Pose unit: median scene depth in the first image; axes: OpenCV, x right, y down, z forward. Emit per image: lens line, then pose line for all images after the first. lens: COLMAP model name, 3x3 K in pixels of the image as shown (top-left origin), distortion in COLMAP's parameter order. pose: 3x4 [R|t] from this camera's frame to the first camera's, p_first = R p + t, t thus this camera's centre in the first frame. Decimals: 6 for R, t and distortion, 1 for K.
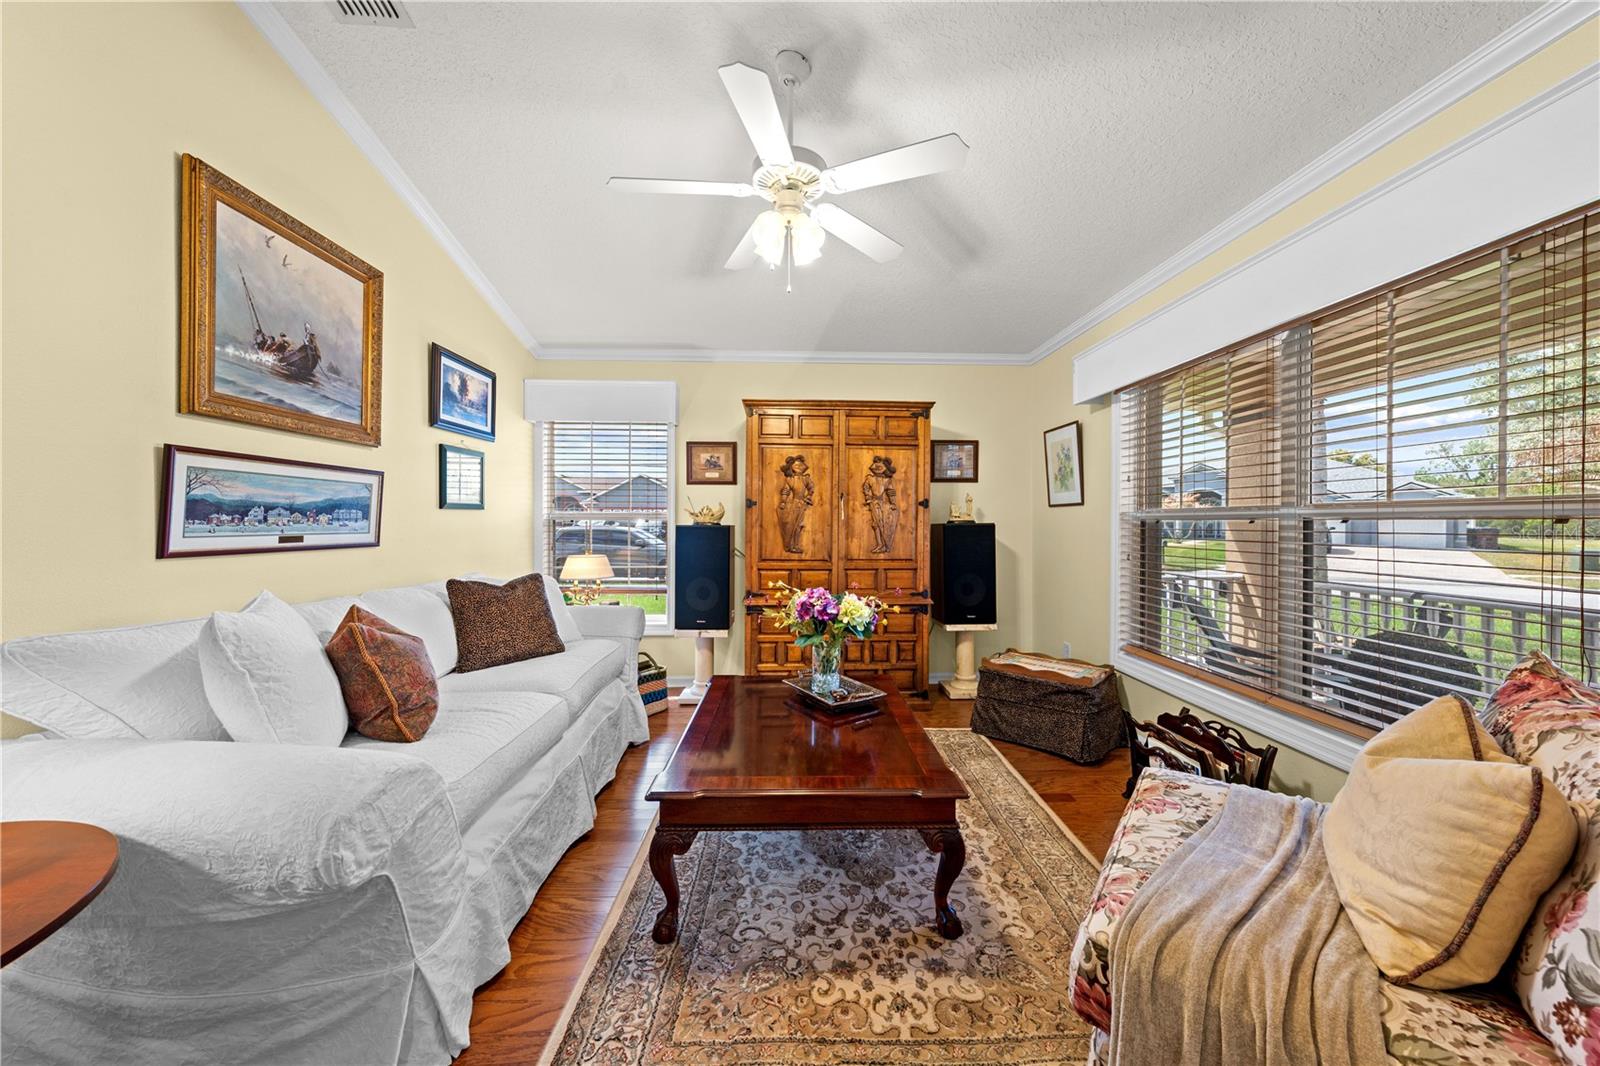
lens RADIAL K [[542.0, 0, 802.1], [0, 542.0, 523.9], [0, 0, 1]] dist [-0.001917, -0.000451]
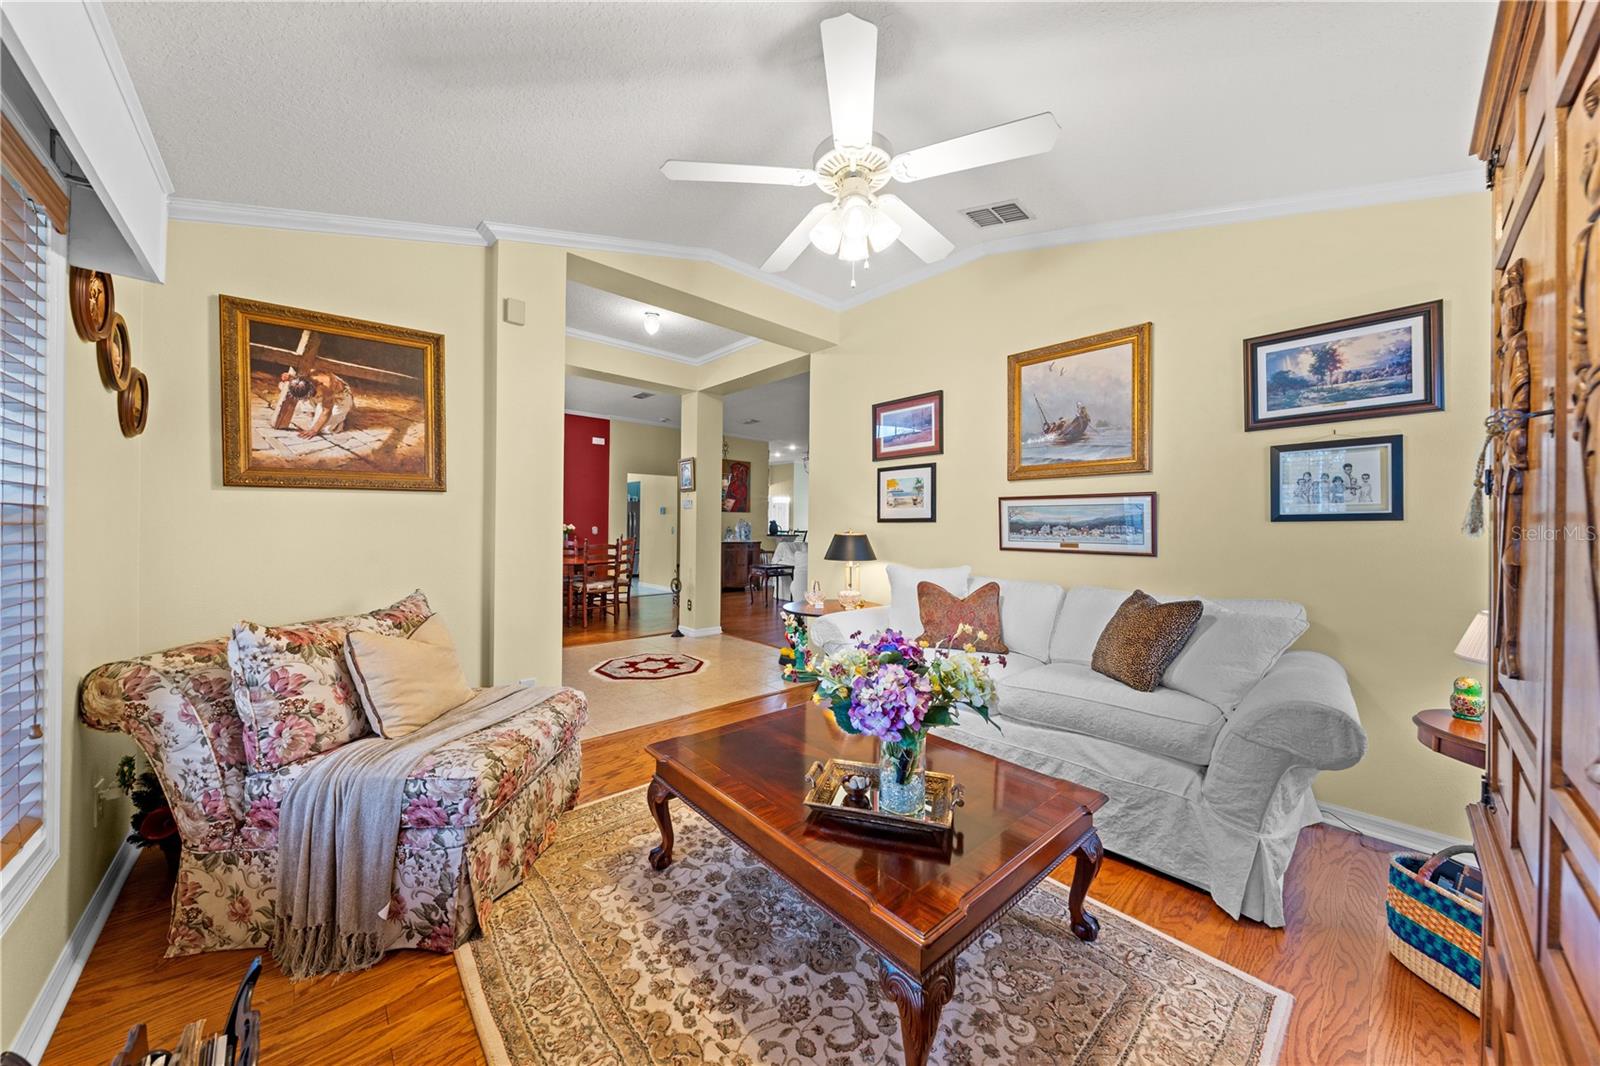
lens RADIAL K [[542.0, 0, 796.5], [0, 542.0, 523.8], [0, 0, 1]] dist [-0.001917, -0.000451]
pose [[-0.765597, -0.015392, -0.643137, 0.649050], [-0.014627, 0.999872, -0.006518, -0.012019], [0.643154, 0.004417, -0.765724, 1.655857]]
